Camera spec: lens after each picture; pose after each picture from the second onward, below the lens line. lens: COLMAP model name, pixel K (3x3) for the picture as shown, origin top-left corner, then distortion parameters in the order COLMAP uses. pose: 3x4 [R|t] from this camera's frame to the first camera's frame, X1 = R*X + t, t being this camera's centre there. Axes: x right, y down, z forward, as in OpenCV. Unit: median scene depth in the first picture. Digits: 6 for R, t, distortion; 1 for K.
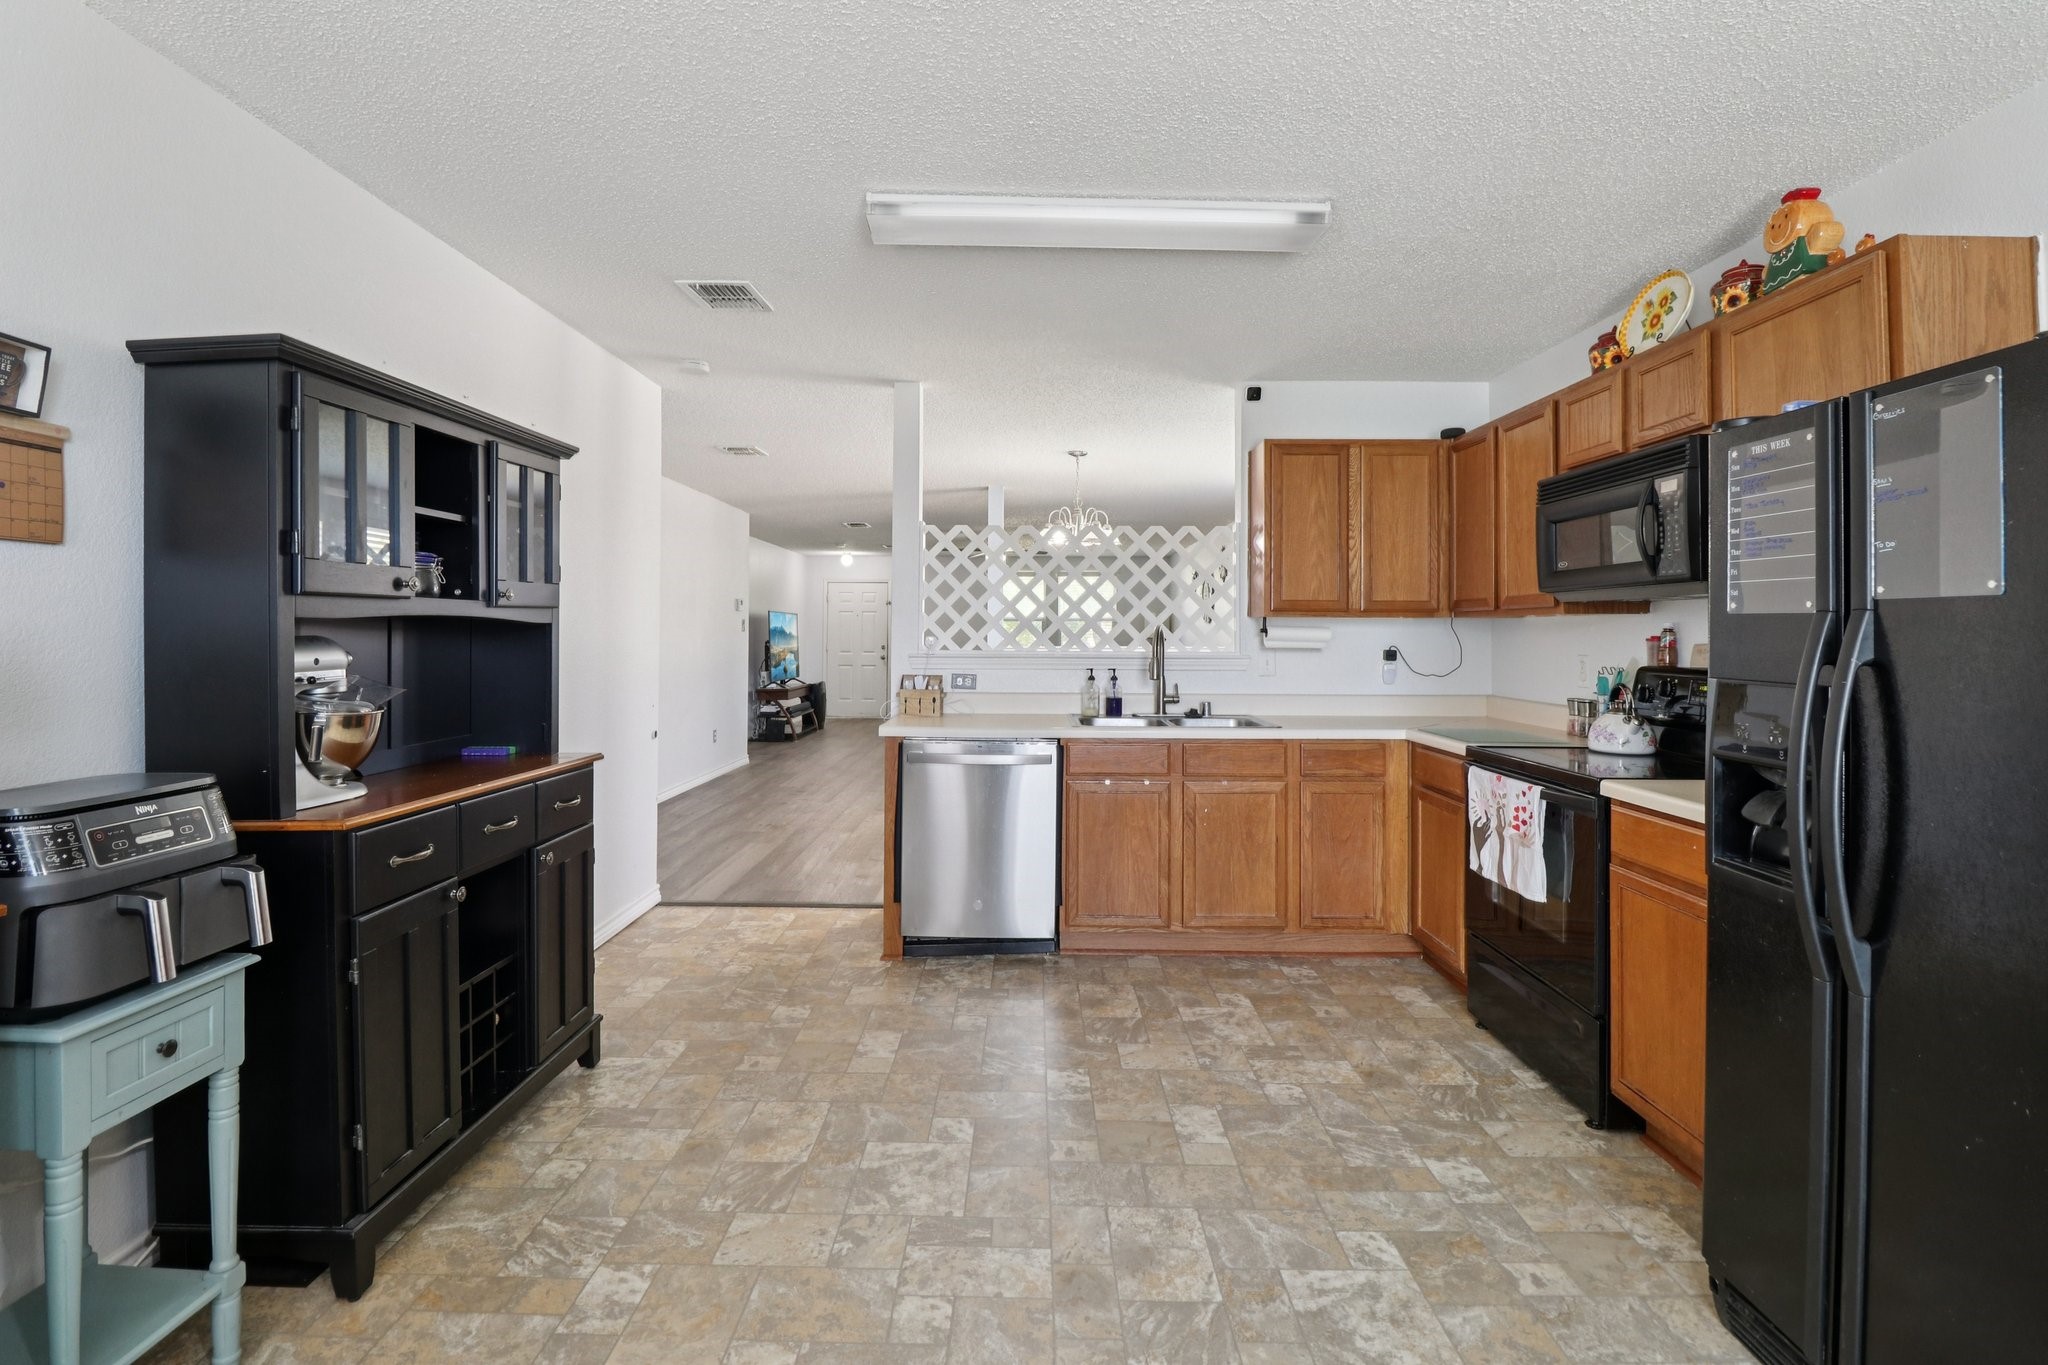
lens RADIAL K [[975.1, 0, 997.8], [0, 975.1, 612.3], [0, 0, 1]] dist [-0.007082, -0.007646]
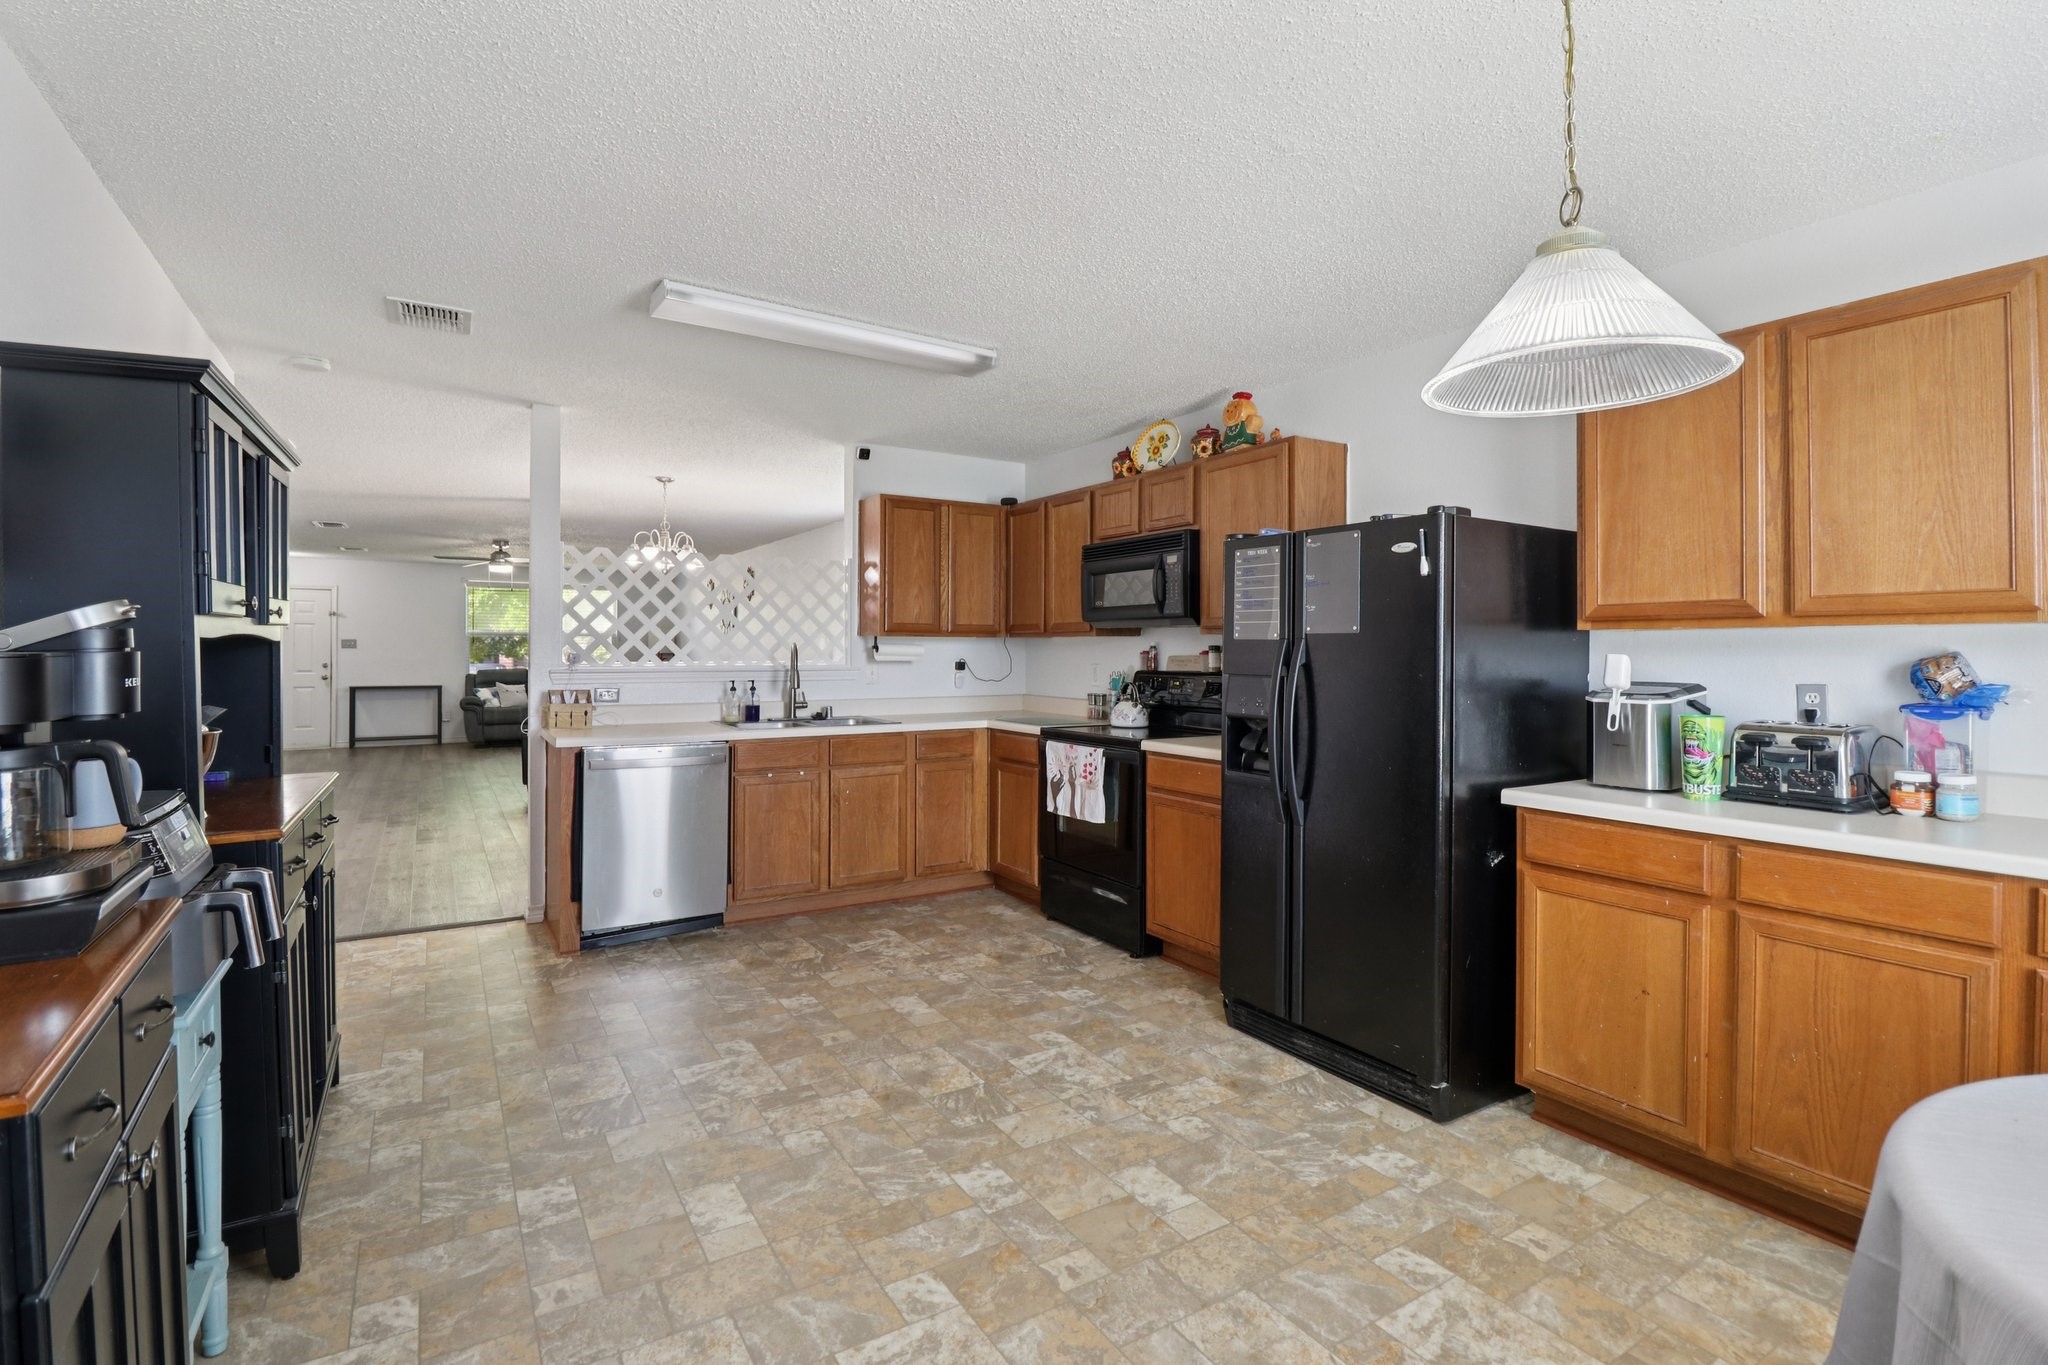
lens RADIAL K [[975.1, 0, 1012.6], [0, 975.1, 642.2], [0, 0, 1]] dist [-0.007082, -0.007646]
pose [[0.840751, 0.001767, 0.541418, -0.361128], [-0.010032, 0.999874, 0.012315, -0.006733], [-0.541328, -0.015785, 0.840663, -0.200482]]
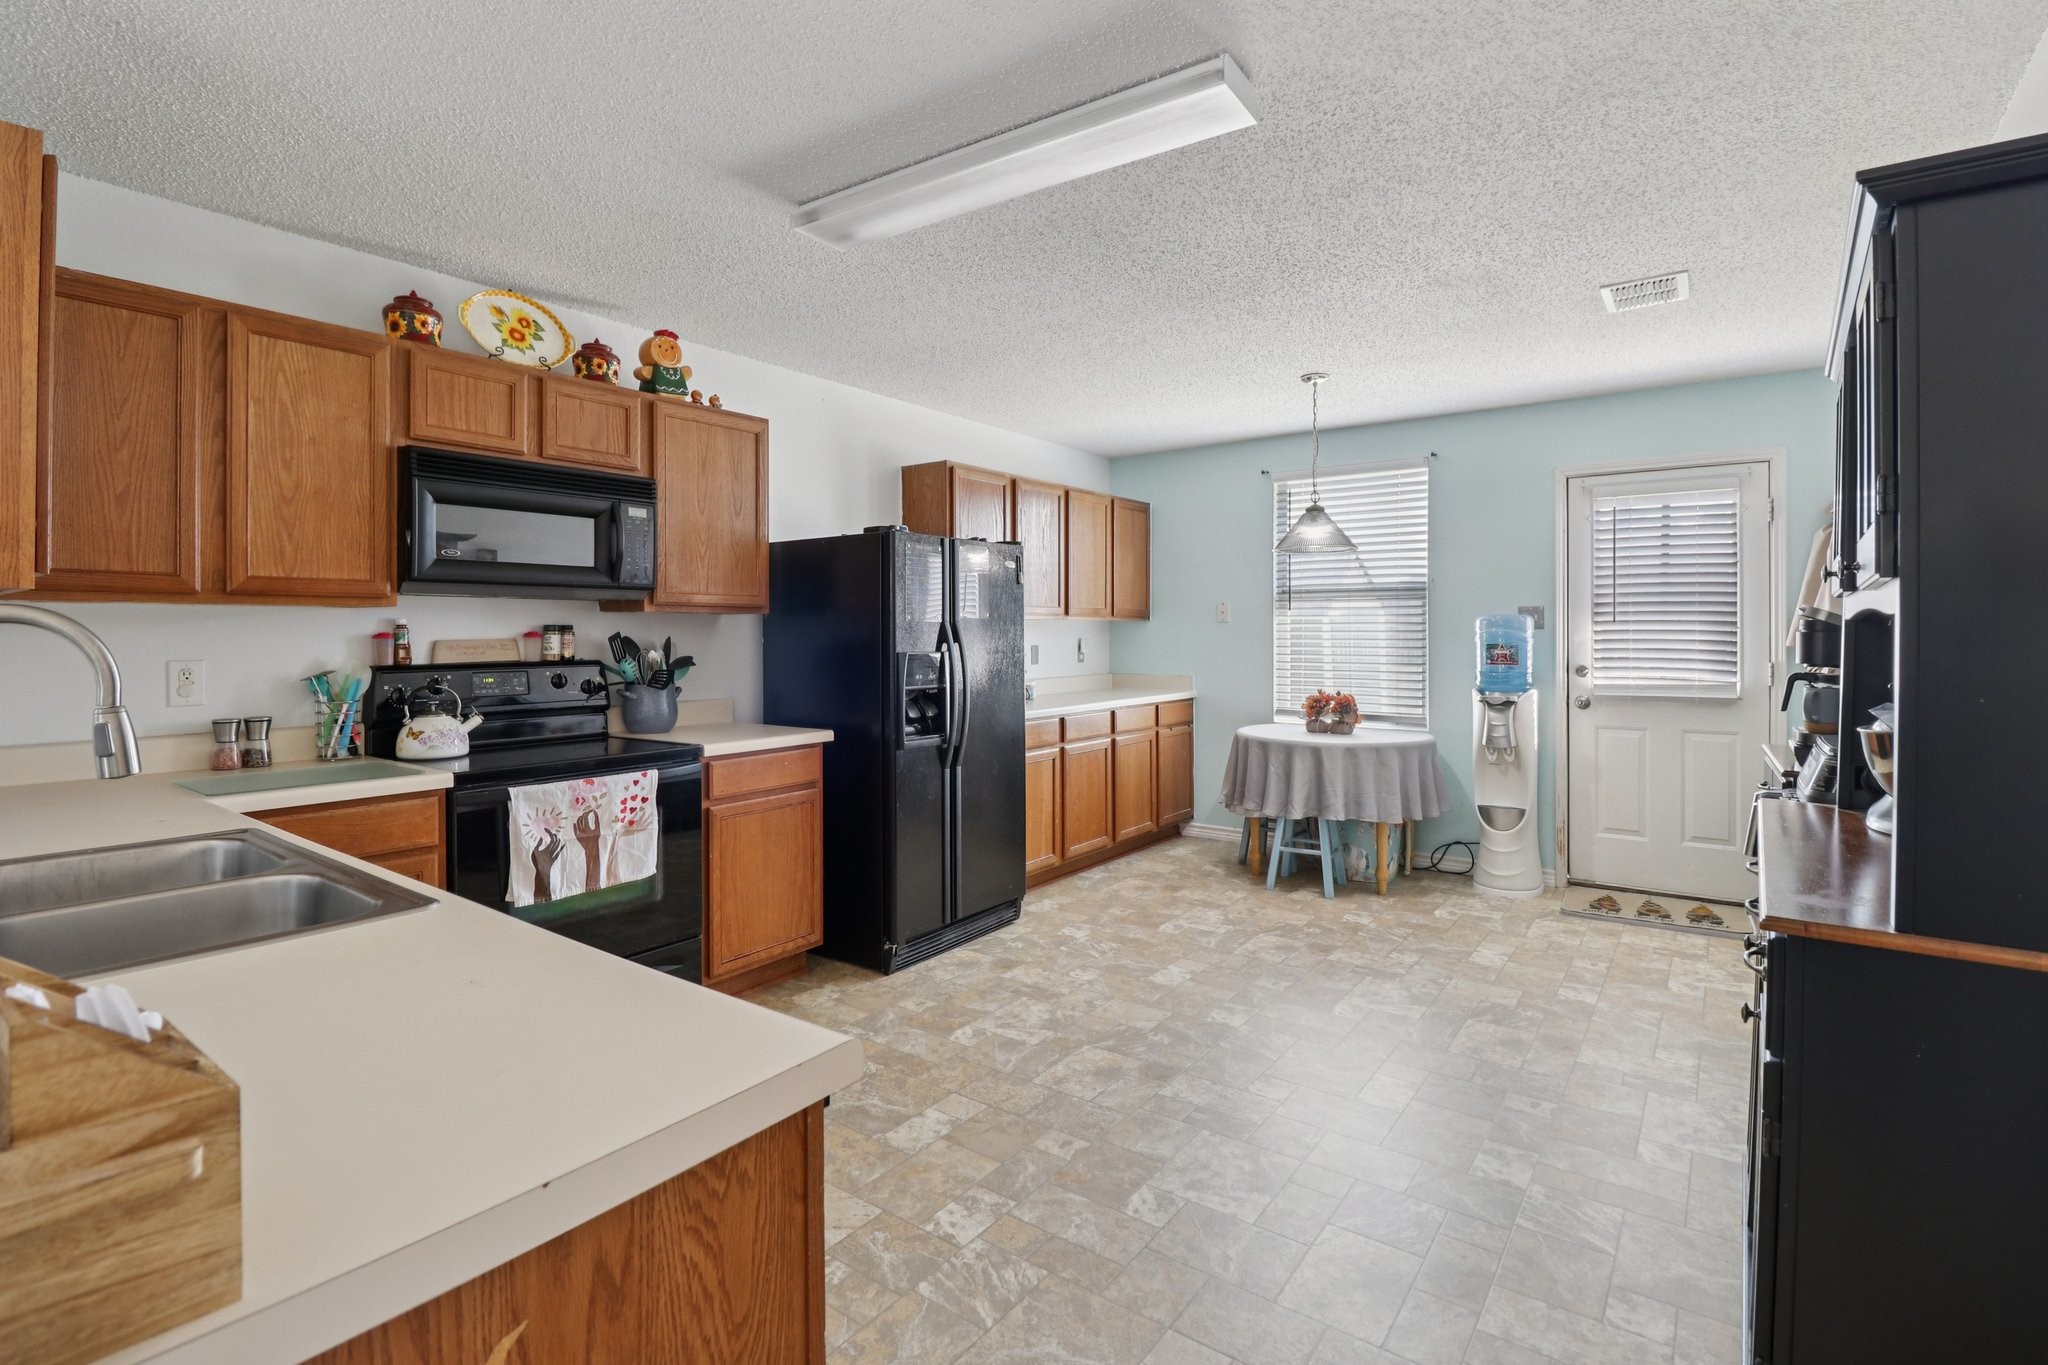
lens RADIAL K [[975.1, 0, 1034.8], [0, 975.1, 628.0], [0, 0, 1]] dist [-0.007082, -0.007646]
pose [[-0.834679, -0.004199, 0.550720, -0.370438], [-0.016357, 0.999719, -0.017168, 0.027644], [-0.550493, -0.023338, -0.834513, 1.524253]]
